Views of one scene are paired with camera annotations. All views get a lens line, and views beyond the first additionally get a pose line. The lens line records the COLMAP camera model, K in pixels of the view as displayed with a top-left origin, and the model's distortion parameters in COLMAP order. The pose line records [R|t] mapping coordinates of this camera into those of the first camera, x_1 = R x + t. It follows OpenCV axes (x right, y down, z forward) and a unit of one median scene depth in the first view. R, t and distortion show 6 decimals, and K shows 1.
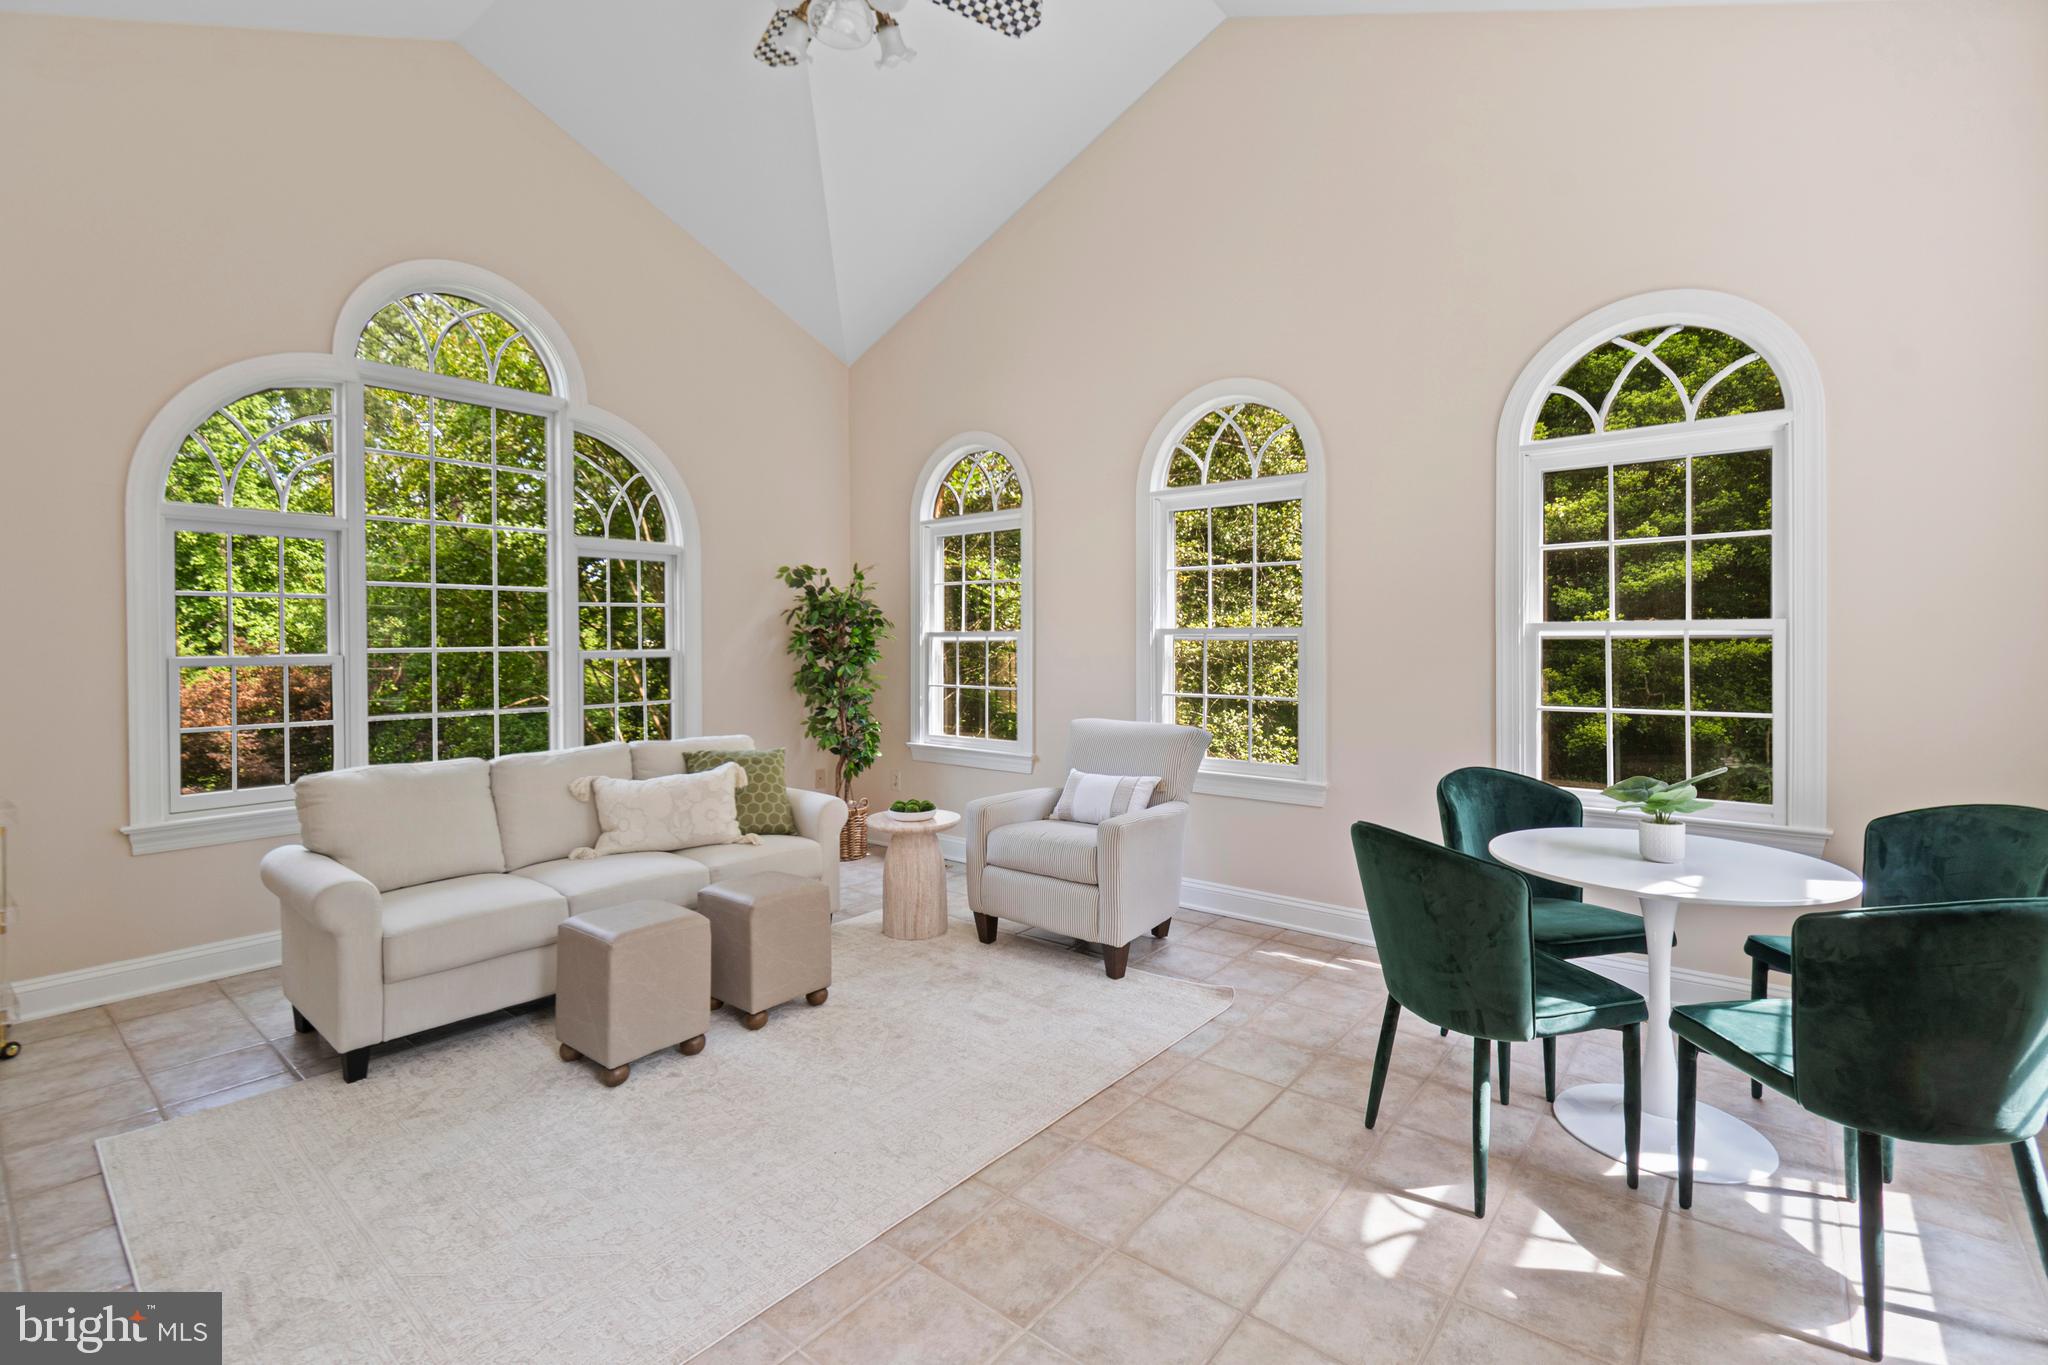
lens RADIAL K [[917.2, 0, 1019.3], [0, 917.2, 641.4], [0, 0, 1]] dist [-0.000205, -0.001051]
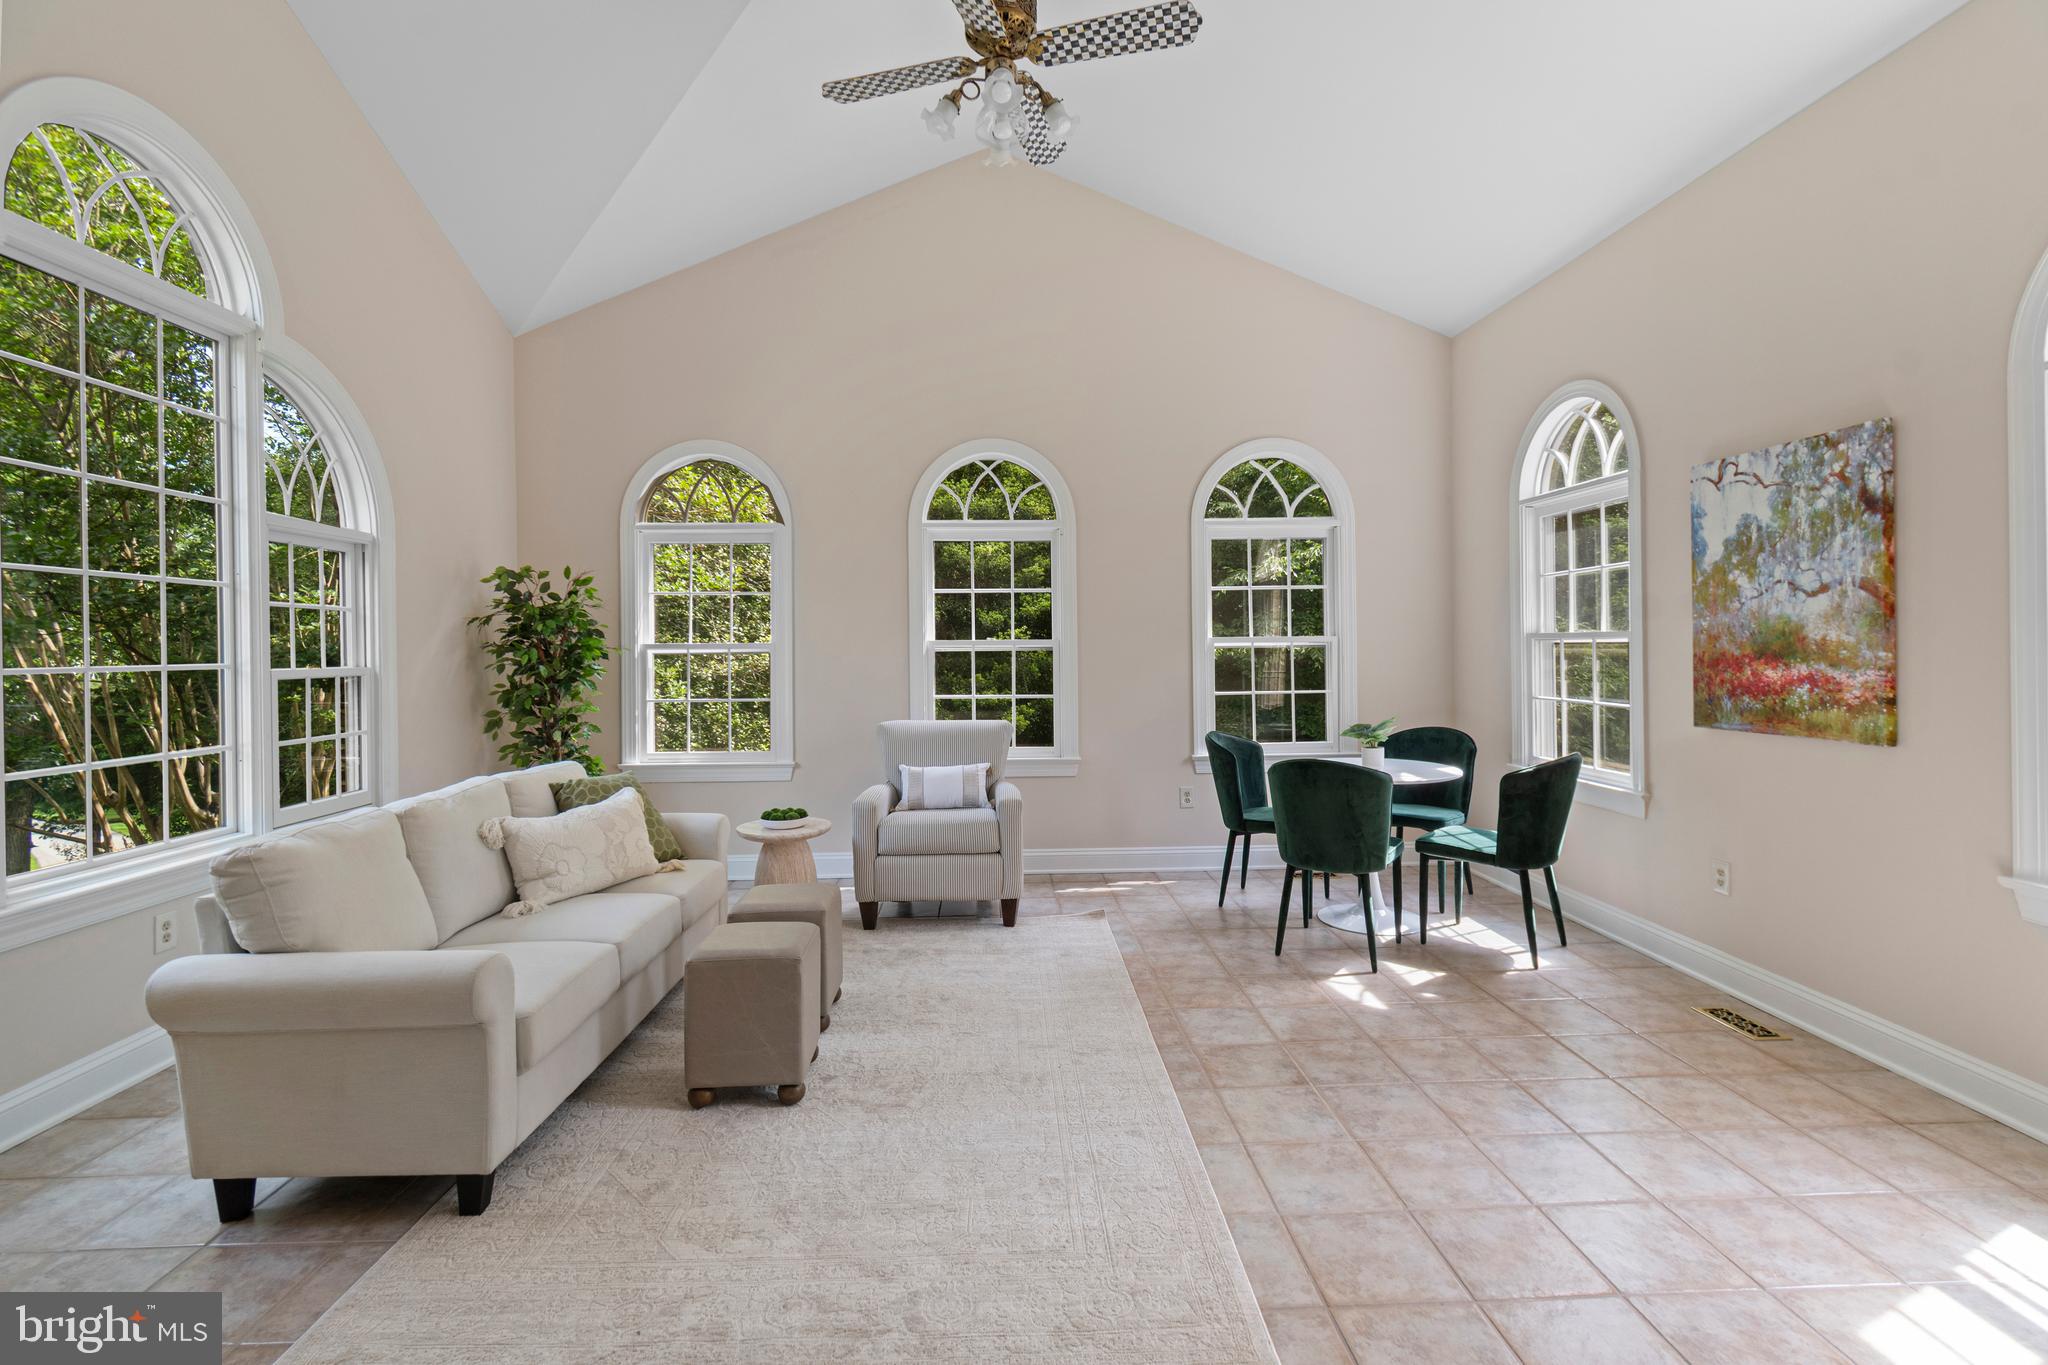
lens RADIAL K [[914.3, 0, 1016.3], [0, 914.3, 649.7], [0, 0, 1]] dist [-0.000149, -0.000707]
pose [[0.746662, -0.002736, 0.665198, -0.700702], [0.008127, 0.999954, -0.005010, 0.004569], [-0.665154, 0.009146, 0.746650, 0.081976]]
